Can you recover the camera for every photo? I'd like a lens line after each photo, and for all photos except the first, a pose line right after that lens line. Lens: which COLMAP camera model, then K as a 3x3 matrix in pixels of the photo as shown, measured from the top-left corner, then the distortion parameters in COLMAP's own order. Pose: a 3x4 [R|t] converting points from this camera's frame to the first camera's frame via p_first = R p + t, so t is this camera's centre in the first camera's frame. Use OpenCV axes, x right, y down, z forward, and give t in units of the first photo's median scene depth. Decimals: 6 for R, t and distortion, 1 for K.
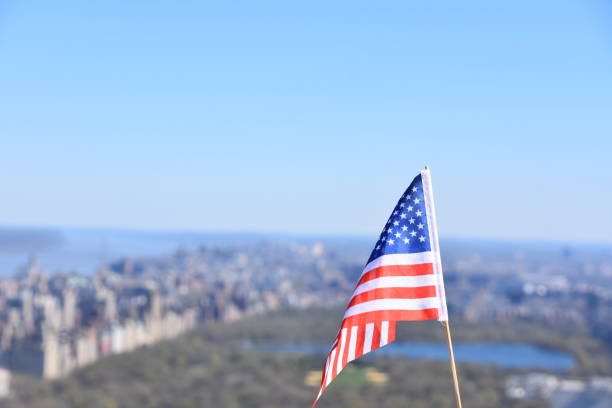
lens RADIAL K [[844.2, 0, 306.0], [0, 844.2, 204.0], [0, 0, 1]] dist [0.114038, 0.633375]
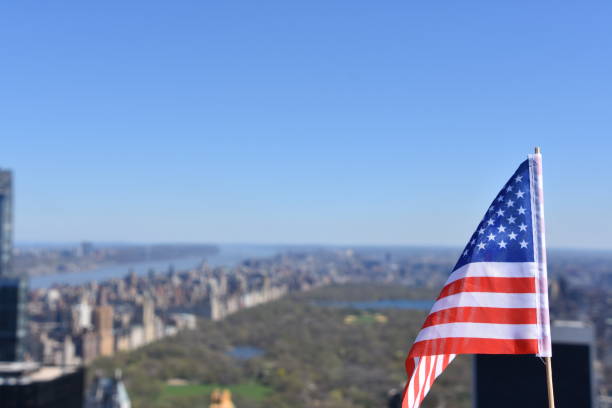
lens RADIAL K [[1037.4, 0, 306.0], [0, 1037.4, 204.0], [0, 0, 1]] dist [0.268256, 1.349945]
pose [[0.997212, -0.020603, -0.071714, 0.082597], [0.020765, 0.999783, 0.001519, -0.059019], [0.071667, -0.003004, 0.997424, -1.288452]]
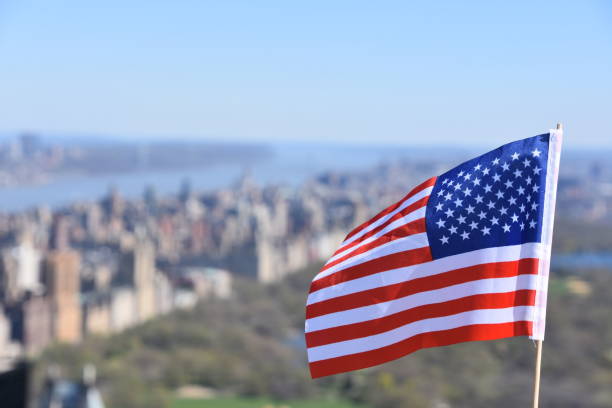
lens RADIAL K [[1842.0, 0, 303.4], [0, 1842.0, 212.3], [0, 0, 1]] dist [1.157093, 1.534050]
pose [[0.990489, 0.001380, -0.137586, 0.063836], [0.008857, 0.997236, 0.073767, -0.050752], [0.137307, -0.074284, 0.987739, -1.191808]]
